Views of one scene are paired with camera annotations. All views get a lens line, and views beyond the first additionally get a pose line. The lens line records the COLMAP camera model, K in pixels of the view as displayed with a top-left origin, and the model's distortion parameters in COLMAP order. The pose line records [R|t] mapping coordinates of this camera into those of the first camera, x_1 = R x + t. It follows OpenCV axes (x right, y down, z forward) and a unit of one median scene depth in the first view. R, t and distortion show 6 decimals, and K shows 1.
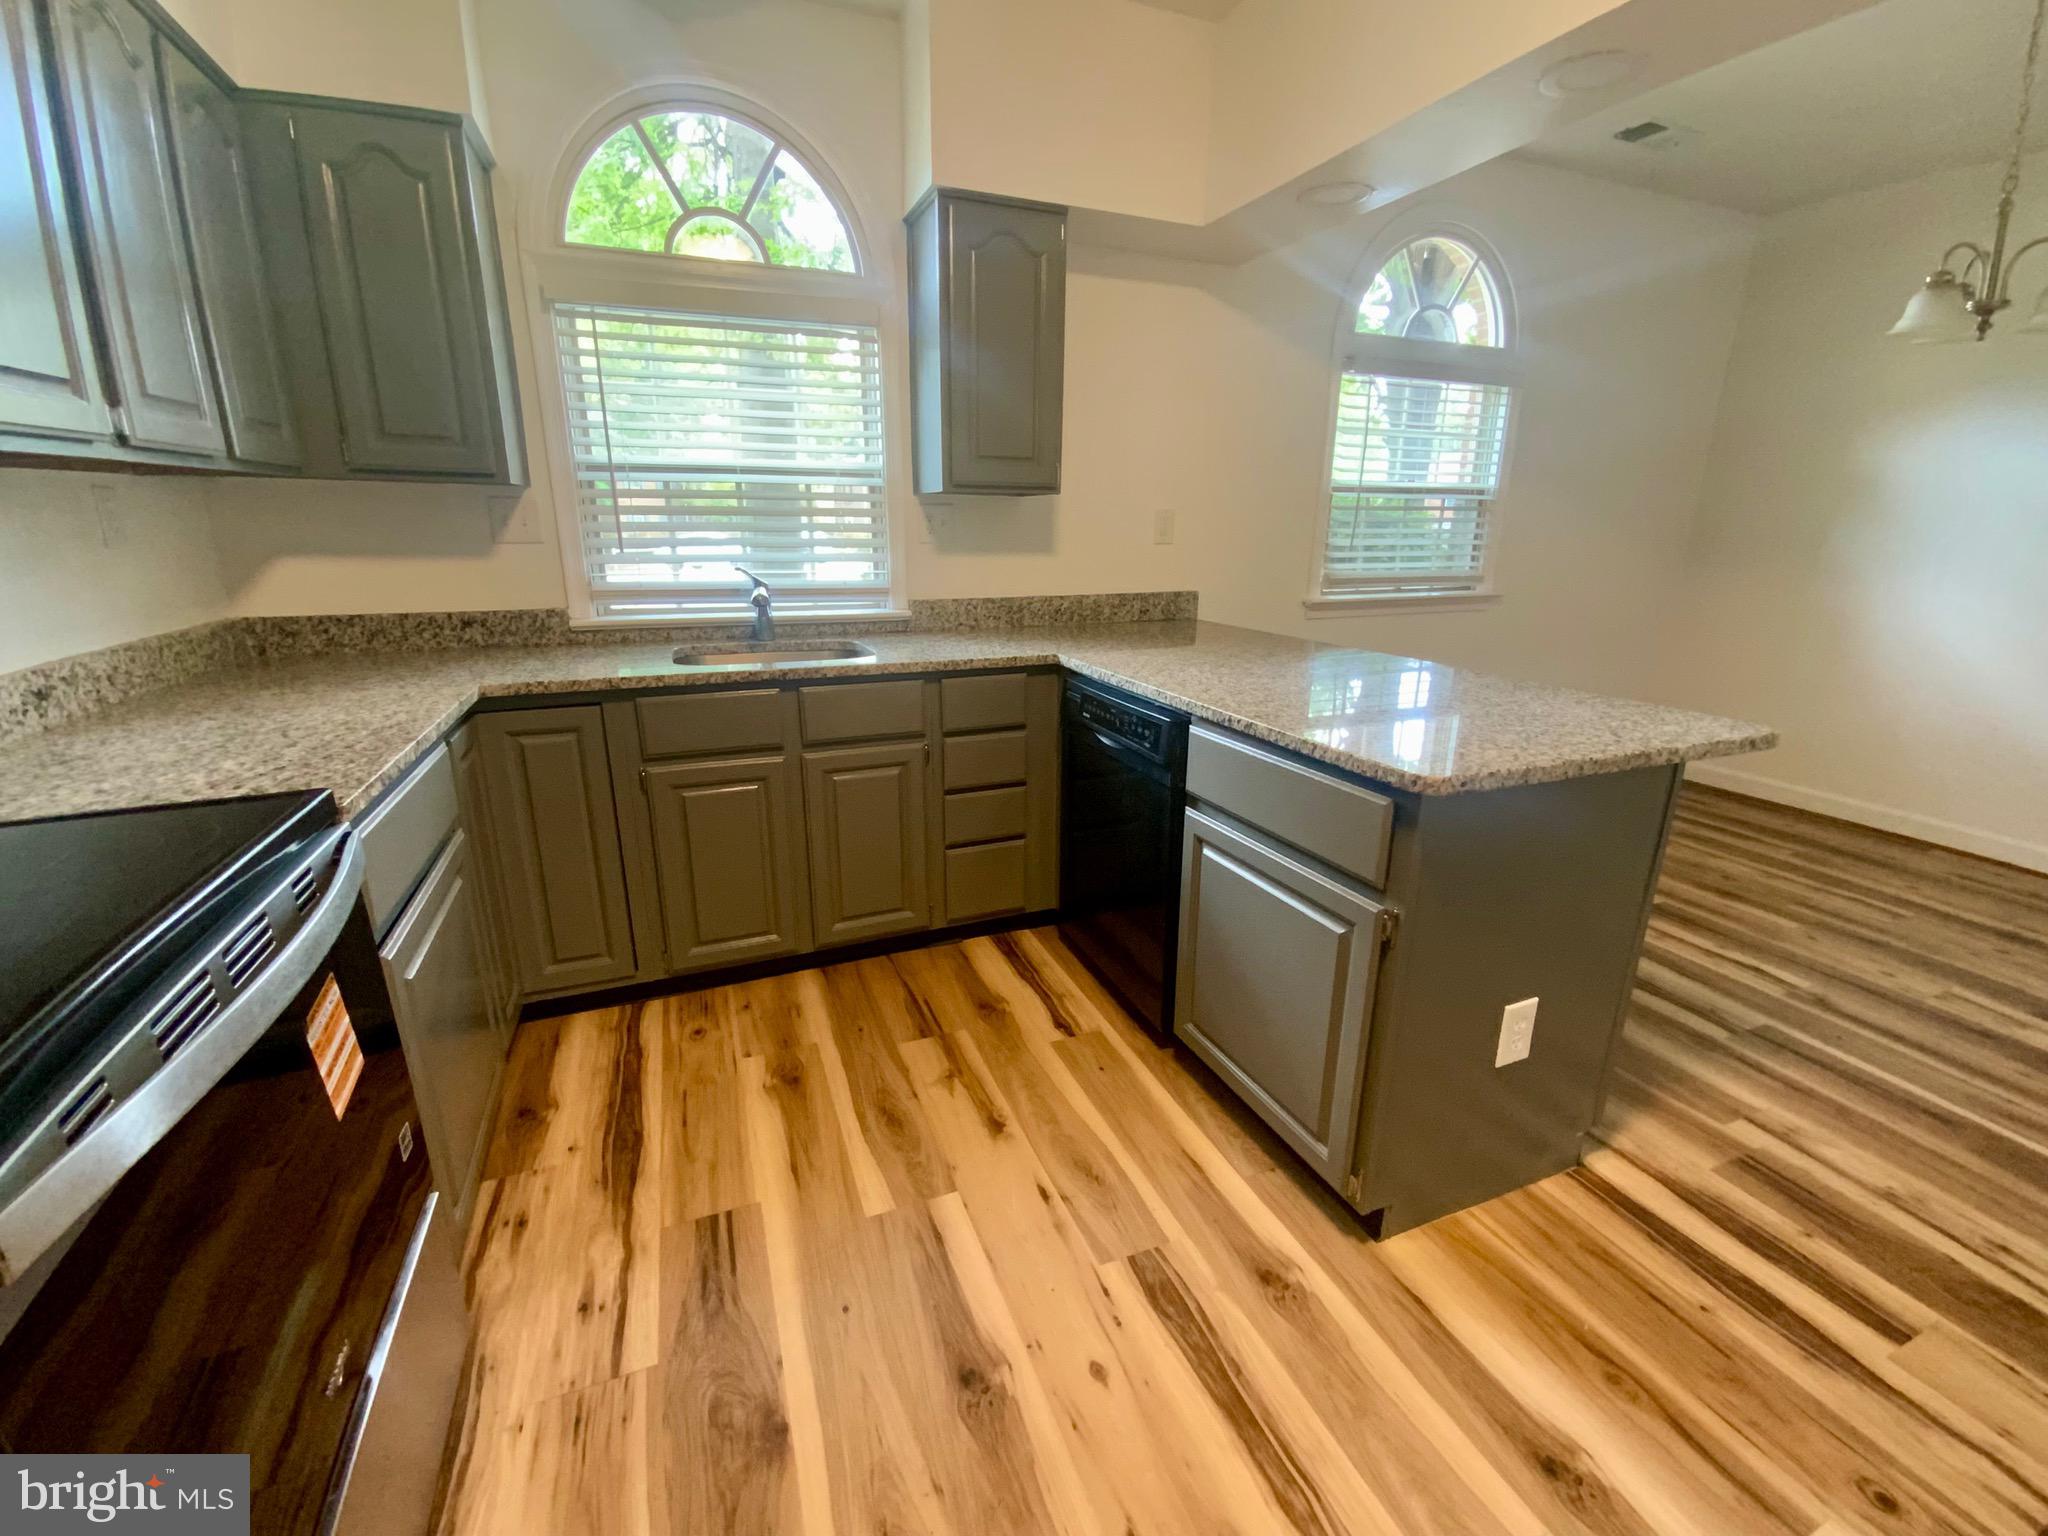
lens RADIAL K [[844.3, 0, 1018.2], [0, 844.3, 772.7], [0, 0, 1]] dist [0.000342, -0.003924]
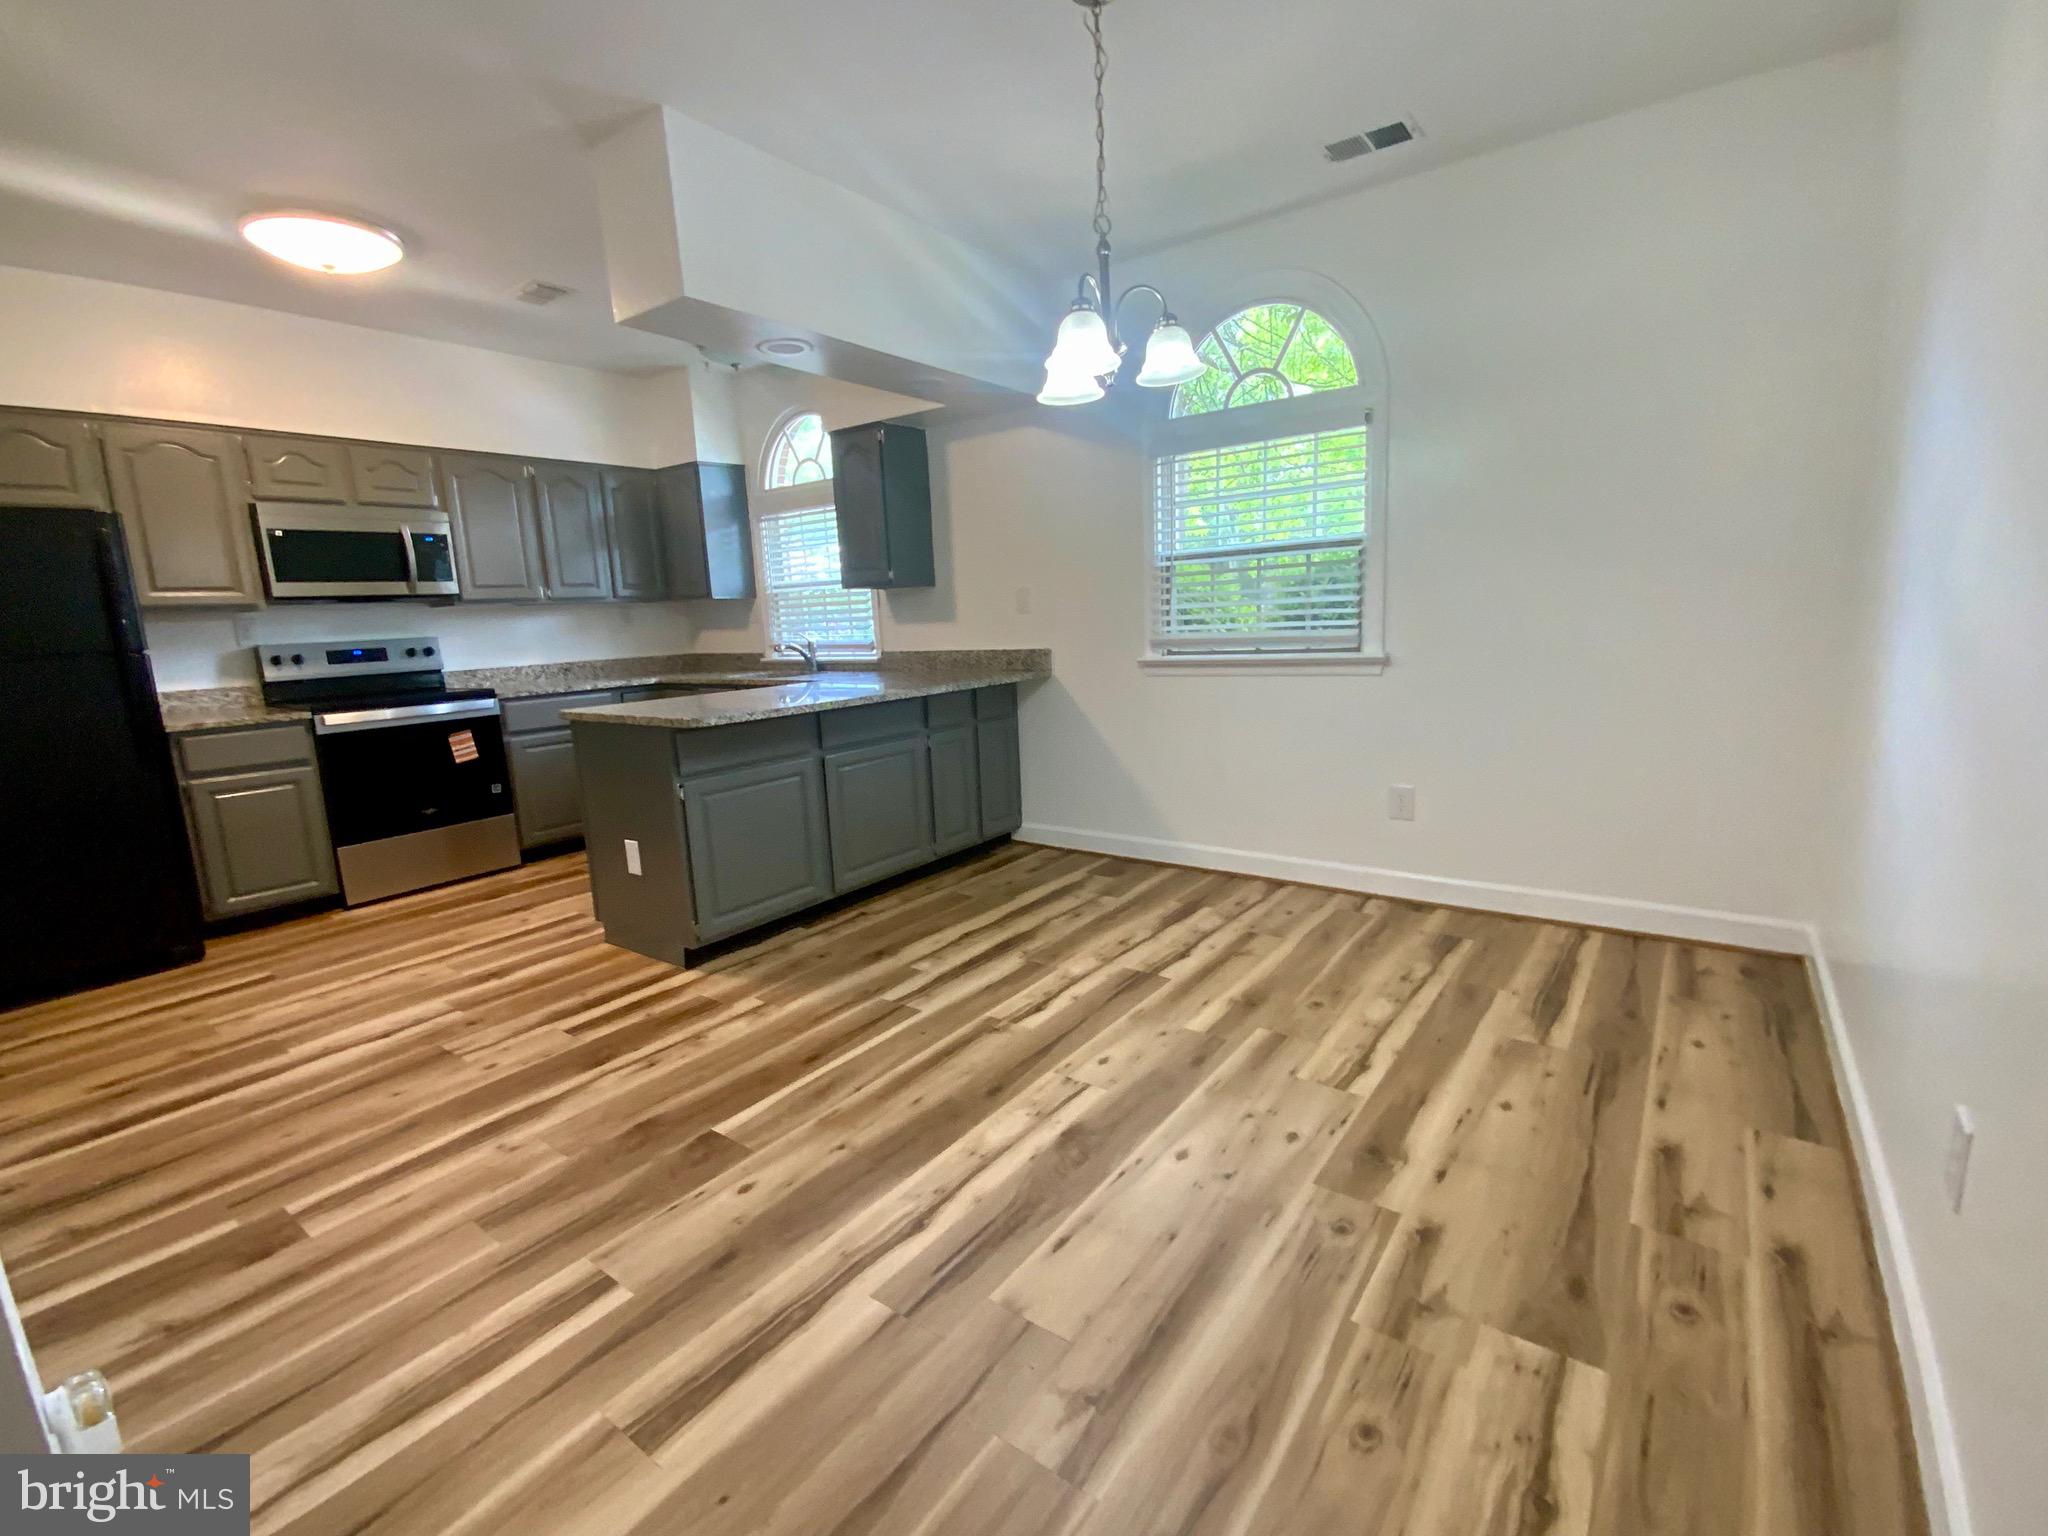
lens RADIAL K [[903.0, 0, 1023.0], [0, 903.0, 767.8], [0, 0, 1]] dist [0.009729, -0.010617]
pose [[0.532850, 0.115416, -0.838302, 2.009353], [-0.195874, 0.980573, 0.010500, -0.070792], [0.823228, 0.158607, 0.545106, 0.393701]]
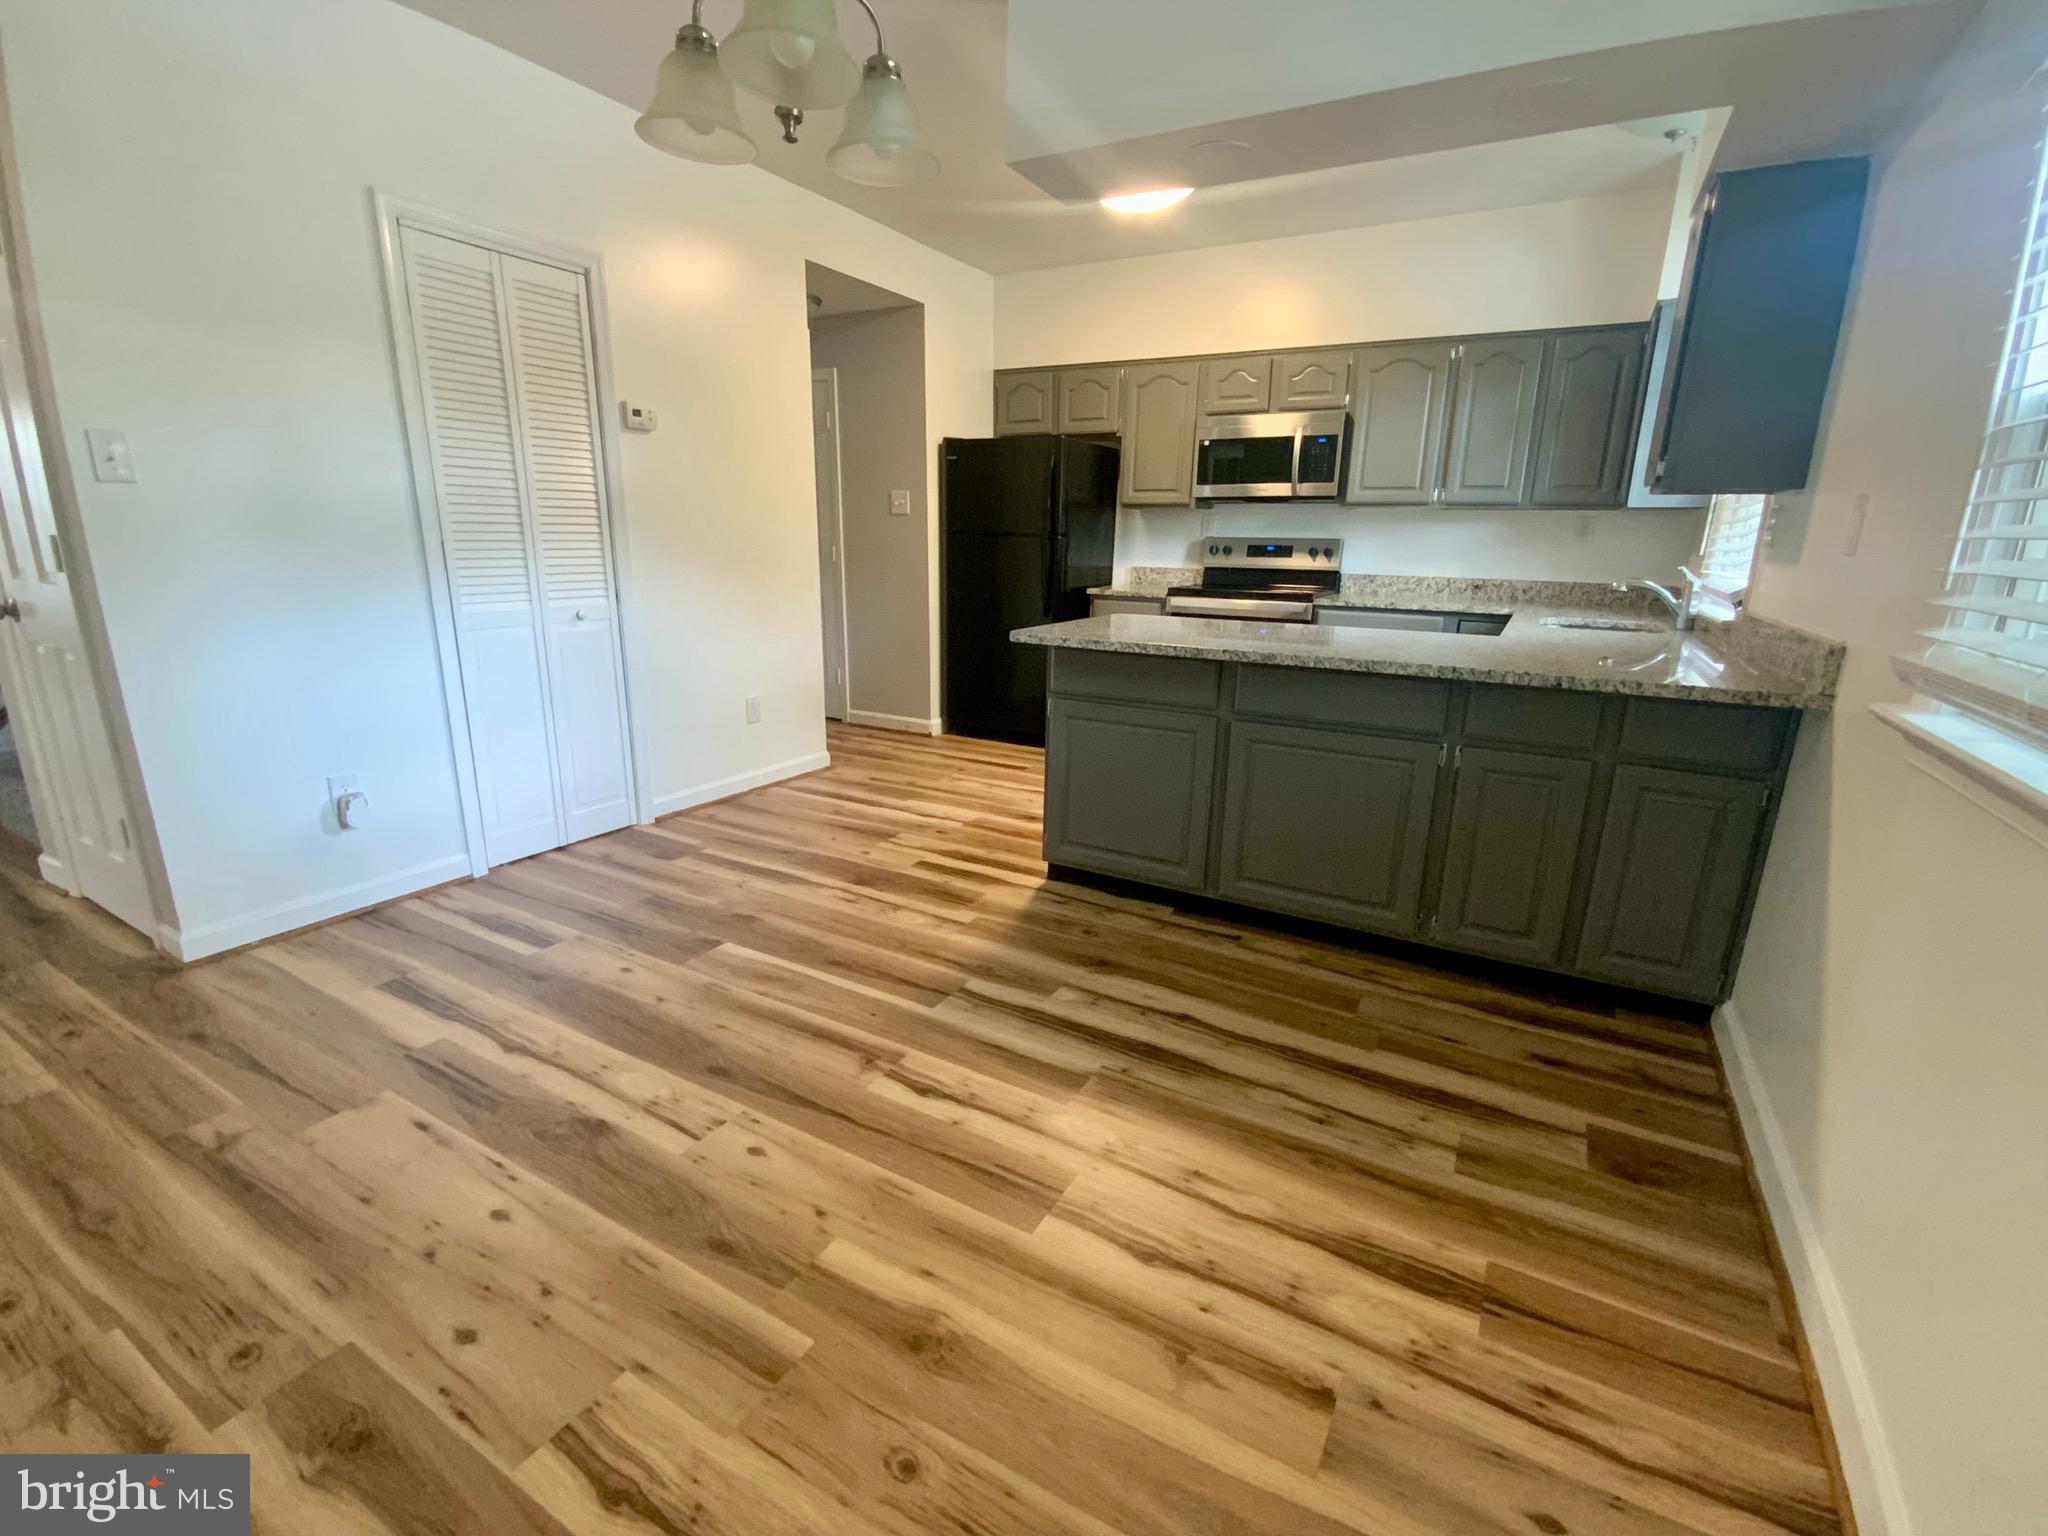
lens RADIAL K [[903.0, 0, 1029.5], [0, 903.0, 775.3], [0, 0, 1]] dist [0.009729, -0.010617]
pose [[-0.775016, 0.144317, -0.615242, 1.443874], [-0.206496, 0.862296, 0.462390, -0.458332], [0.597252, 0.485405, -0.638492, 1.645274]]
